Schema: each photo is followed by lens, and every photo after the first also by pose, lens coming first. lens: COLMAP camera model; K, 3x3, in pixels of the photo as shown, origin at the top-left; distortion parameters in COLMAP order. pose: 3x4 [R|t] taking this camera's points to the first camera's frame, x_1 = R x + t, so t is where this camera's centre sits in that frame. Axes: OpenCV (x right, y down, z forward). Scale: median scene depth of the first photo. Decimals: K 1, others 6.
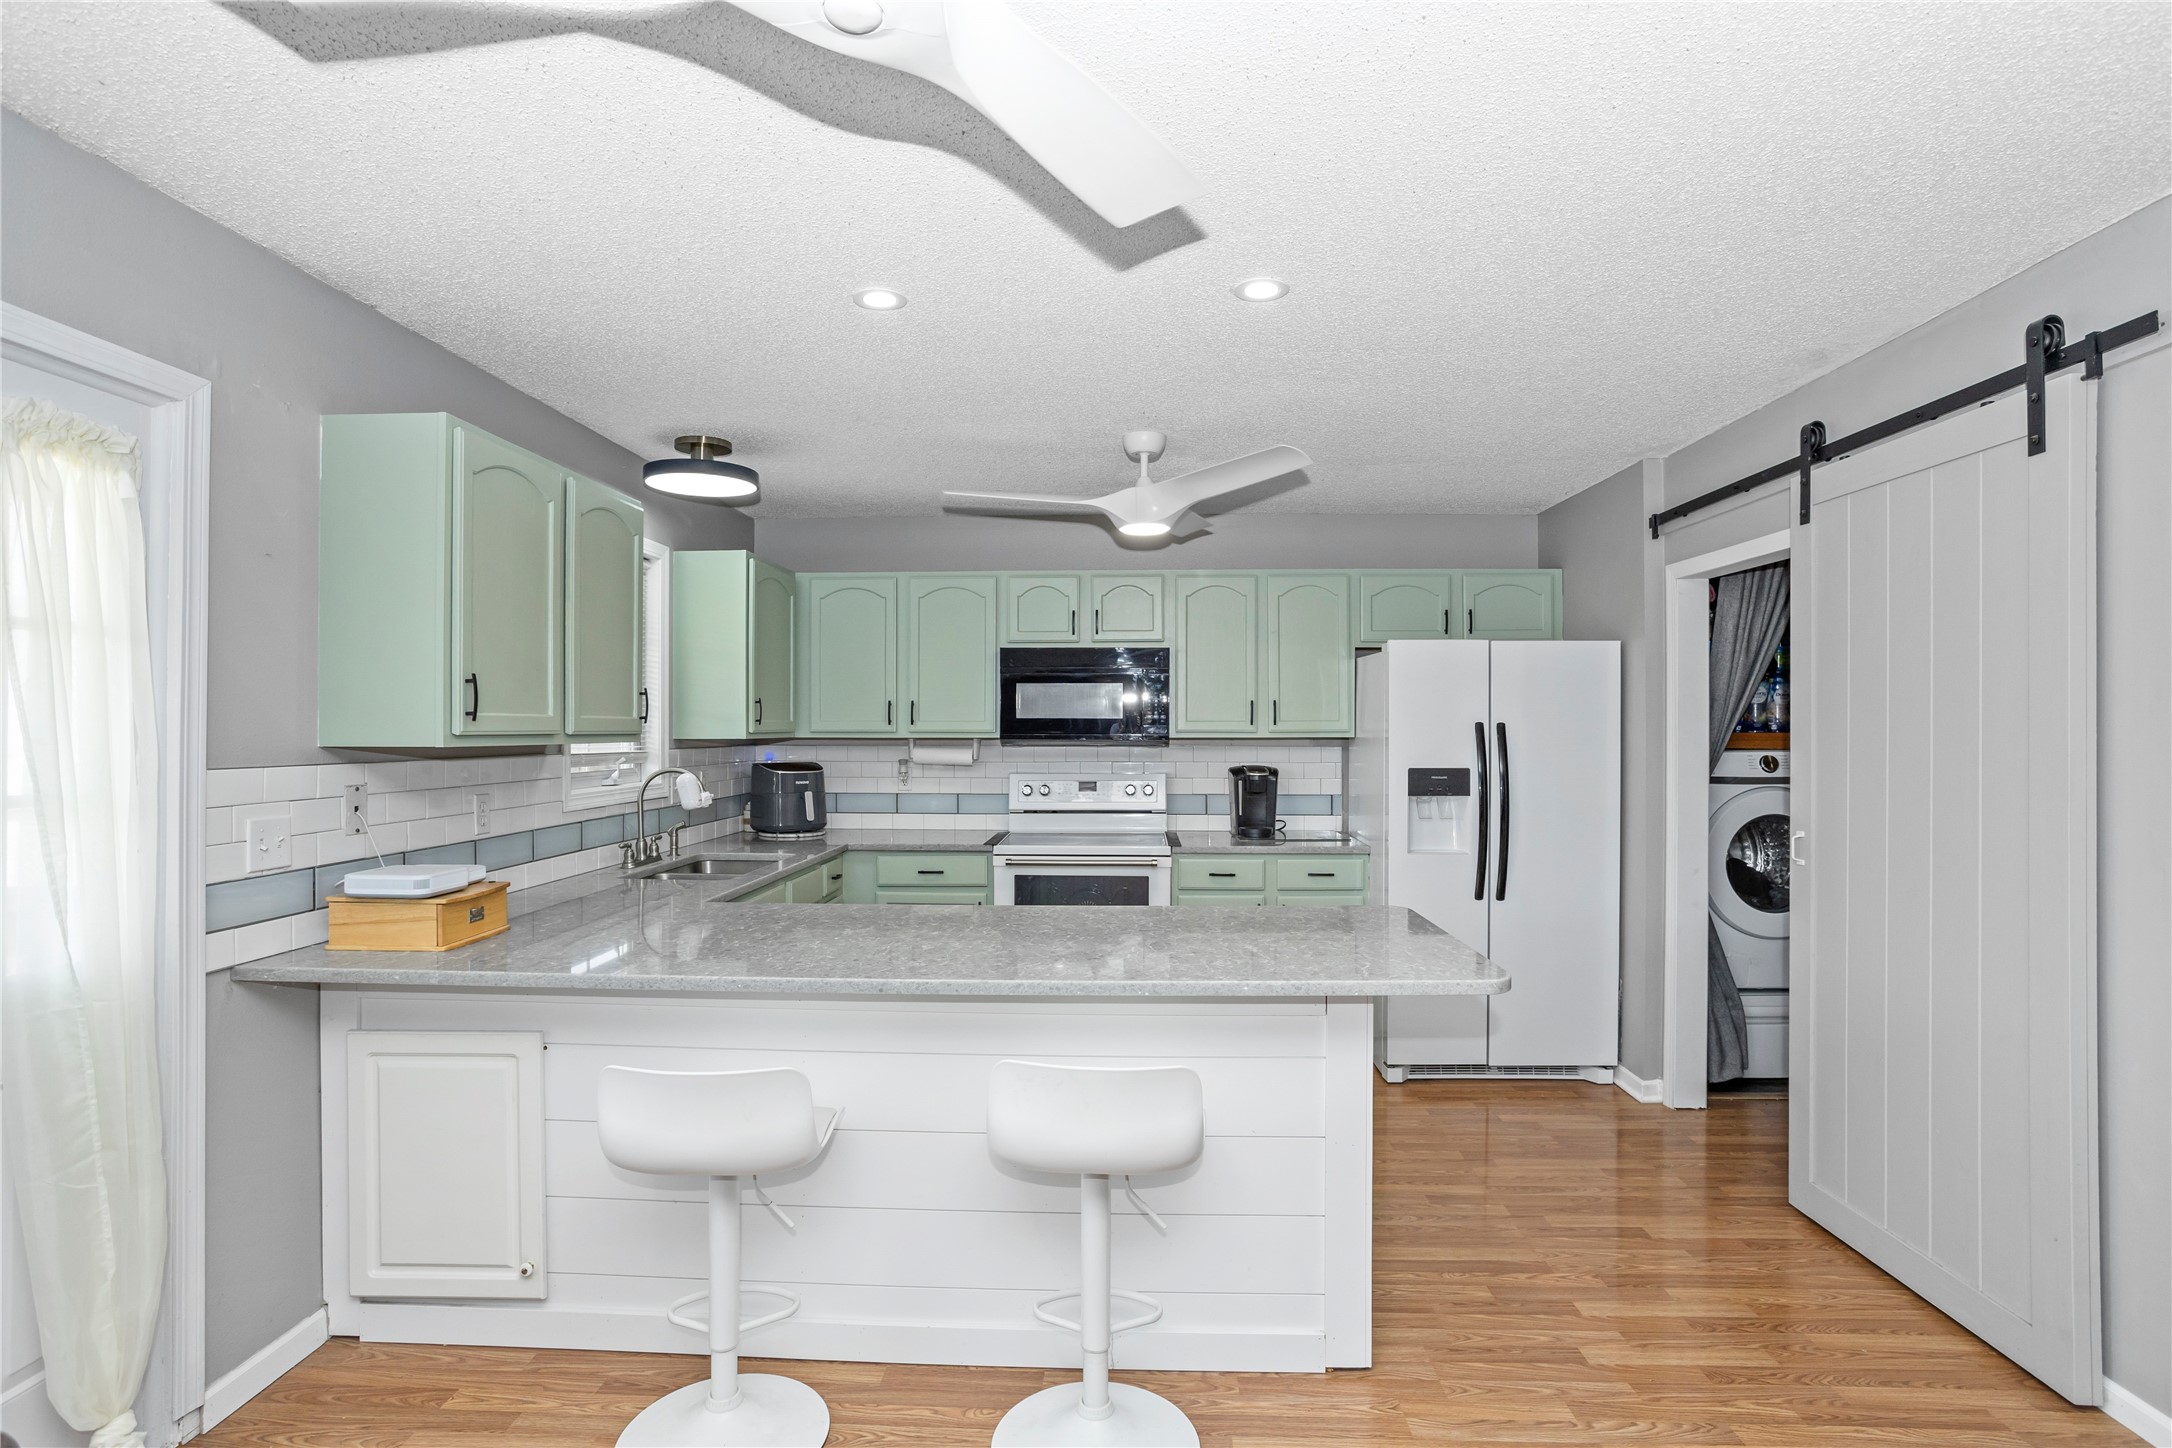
lens RADIAL K [[1090.8, 0, 1088.7], [0, 1090.8, 726.2], [0, 0, 1]] dist [-0.047929, 0.027979]
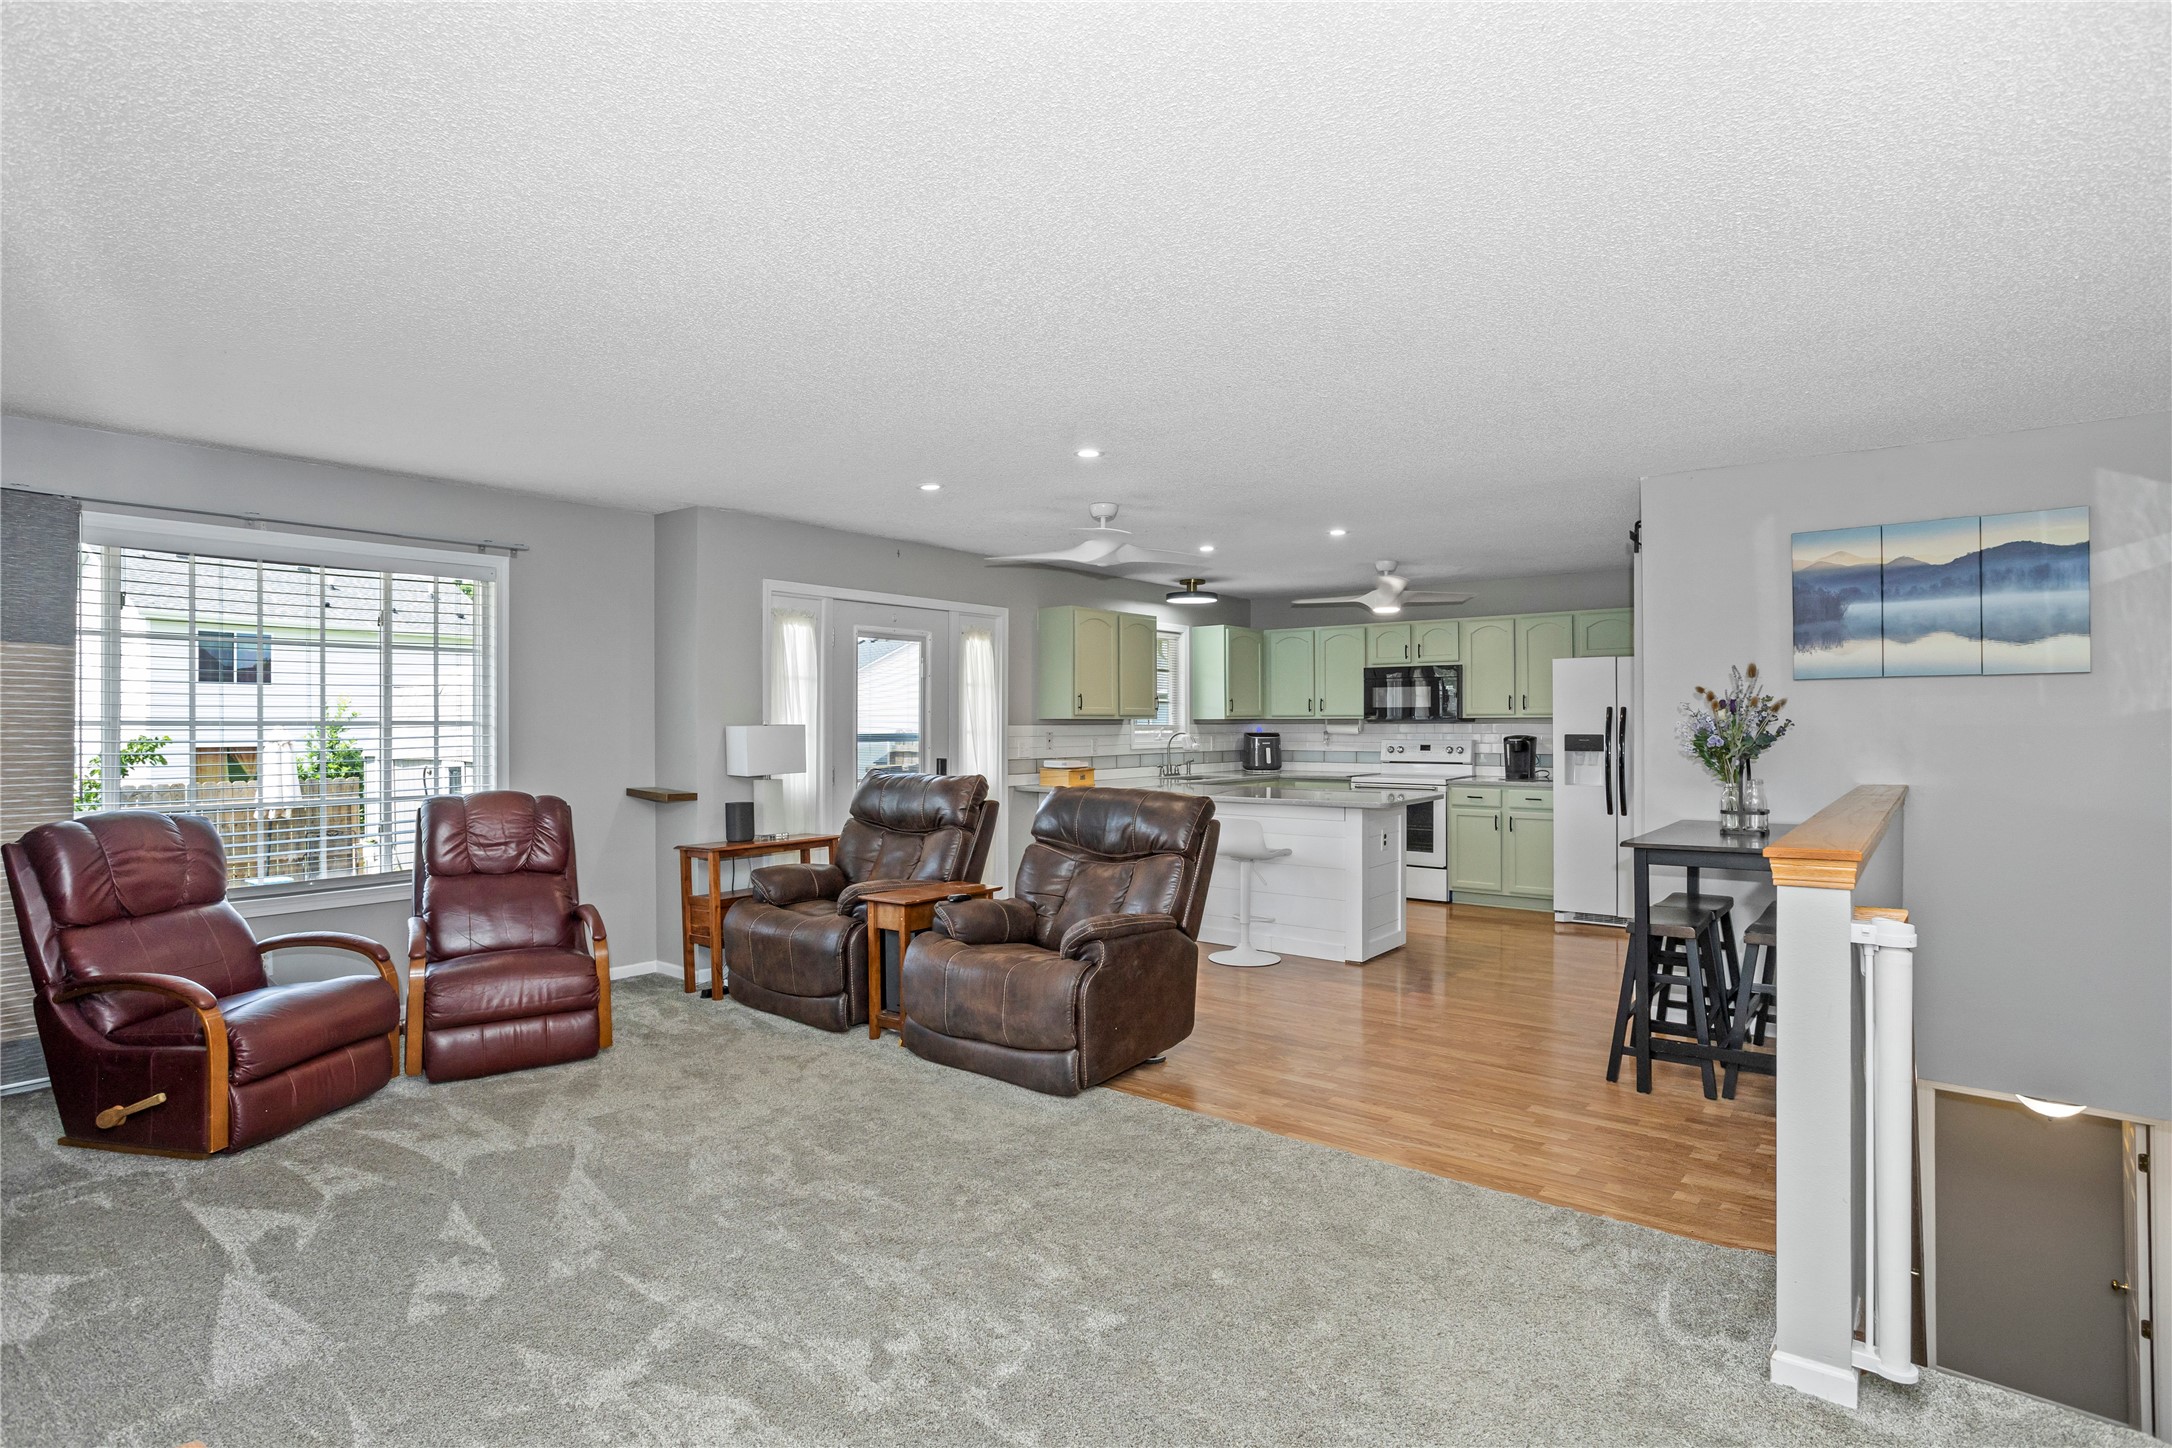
lens RADIAL K [[1090.8, 0, 1088.7], [0, 1090.8, 726.2], [0, 0, 1]] dist [-0.047929, 0.027979]
pose [[0.803953, -0.000014, -0.594693, 0.694582], [0.003801, 0.999980, 0.005116, 0.014041], [0.594681, -0.006374, 0.803937, -0.785919]]
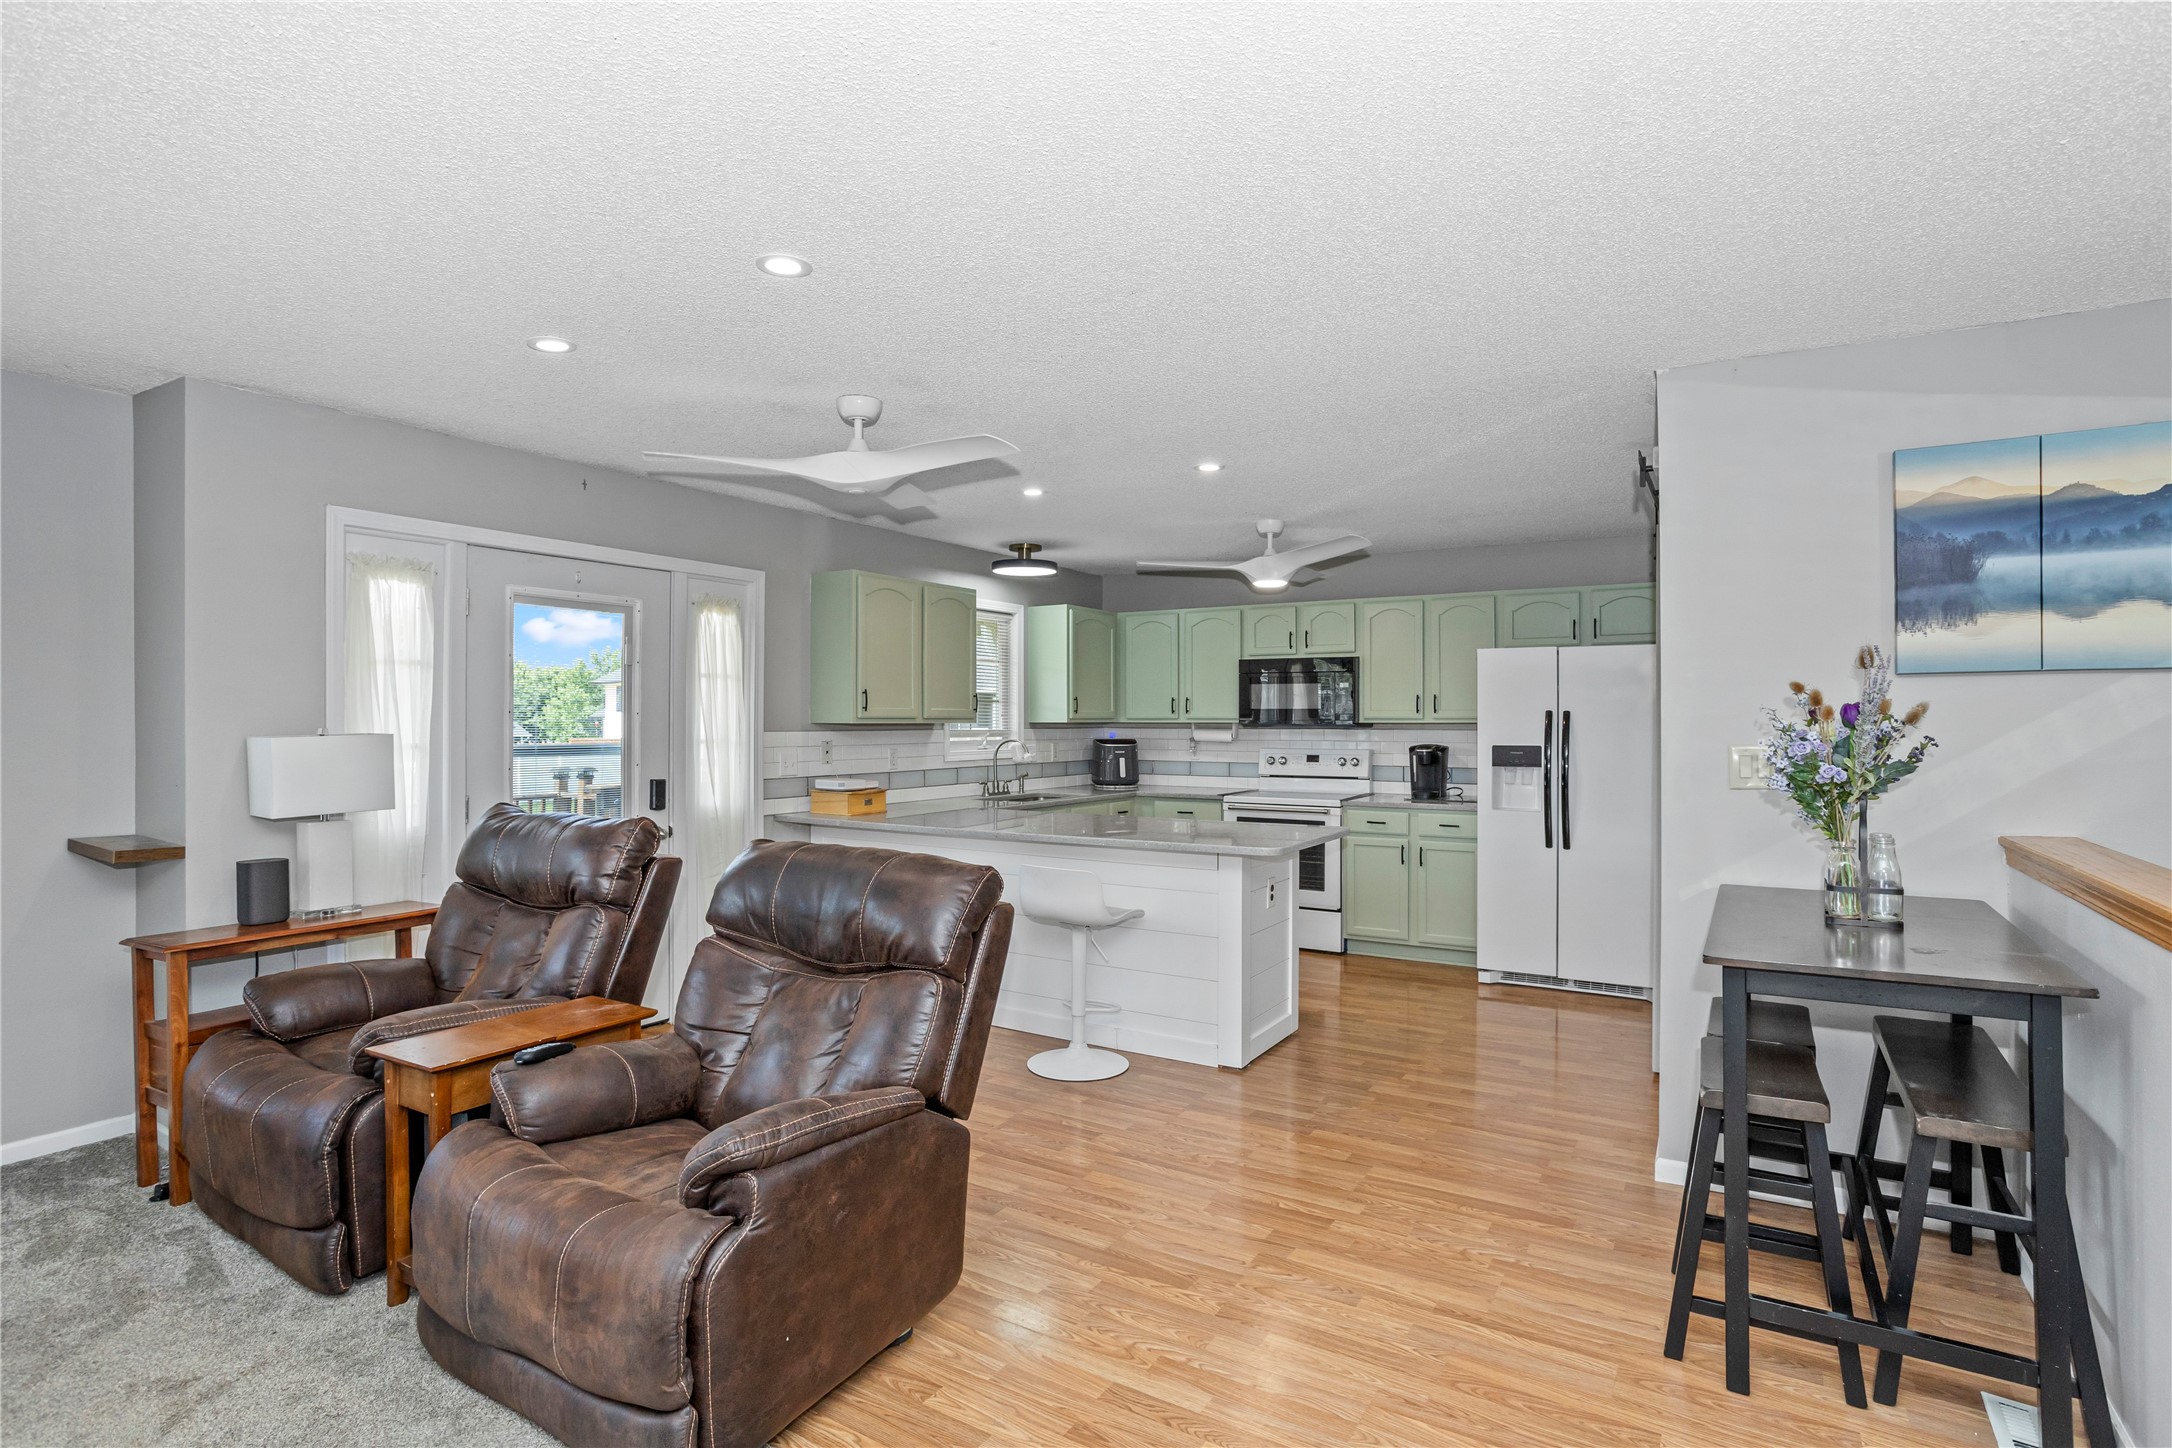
lens RADIAL K [[1085.9, 0, 1094.1], [0, 1085.9, 722.7], [0, 0, 1]] dist [-0.044675, 0.028838]
pose [[0.871036, 0.002182, -0.491215, 0.514780], [0.000110, 0.999989, 0.004638, 0.004683], [0.491220, -0.004094, 0.871026, -0.382376]]
